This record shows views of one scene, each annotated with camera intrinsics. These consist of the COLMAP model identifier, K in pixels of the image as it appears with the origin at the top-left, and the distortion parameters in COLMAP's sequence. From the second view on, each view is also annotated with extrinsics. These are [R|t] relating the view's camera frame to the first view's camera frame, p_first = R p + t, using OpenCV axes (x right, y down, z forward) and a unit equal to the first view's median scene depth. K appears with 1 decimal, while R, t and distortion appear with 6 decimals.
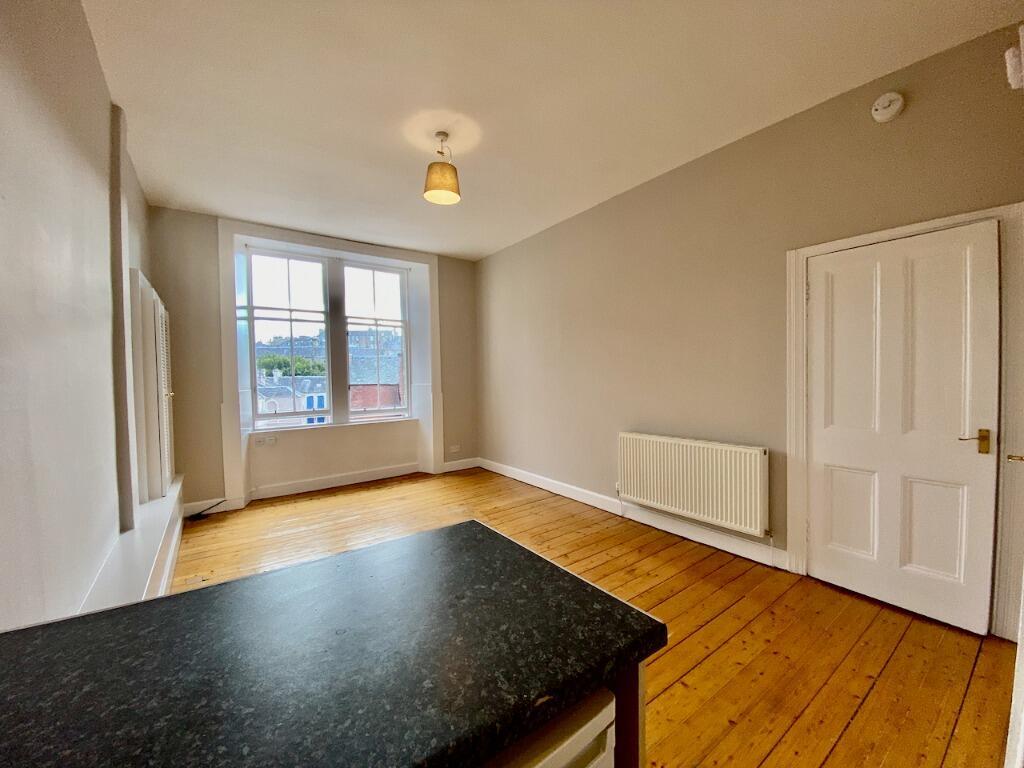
lens RADIAL K [[416.5, 0, 505.2], [0, 416.5, 385.3], [0, 0, 1]] dist [0.012949, -0.000446]
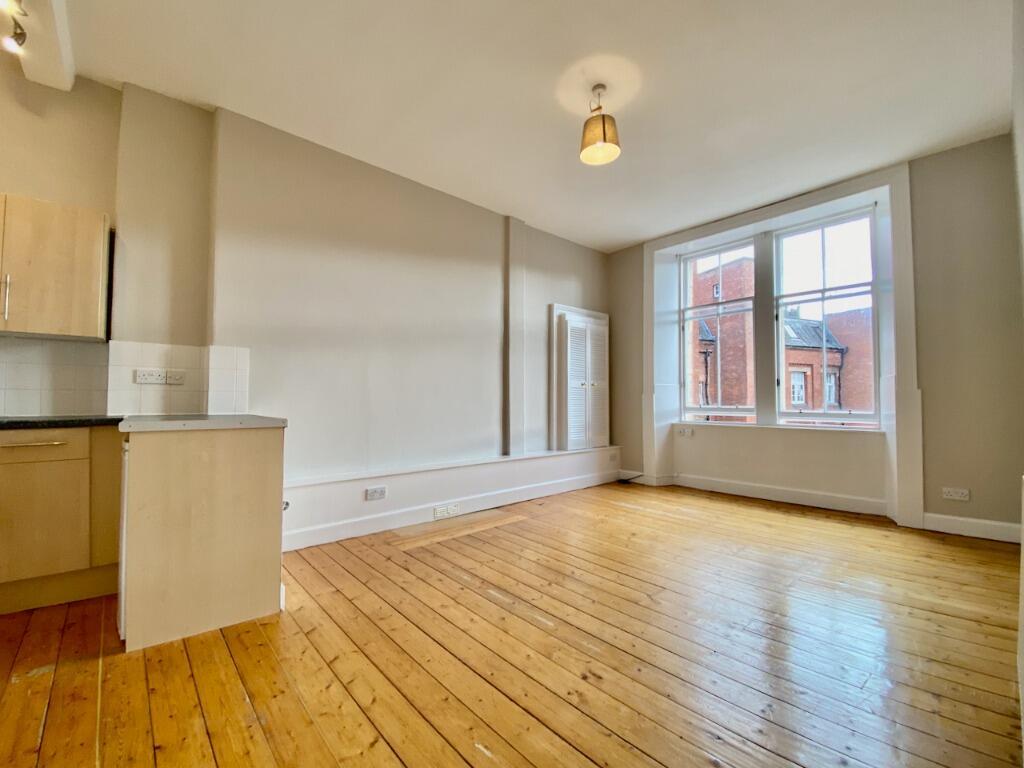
lens RADIAL K [[416.5, 0, 505.2], [0, 416.5, 385.3], [0, 0, 1]] dist [0.012949, -0.000446]
pose [[0.122230, -0.012308, -0.992425, 0.386263], [-0.026616, 0.999523, -0.015674, 0.038299], [0.992145, 0.028330, 0.121845, 0.370403]]
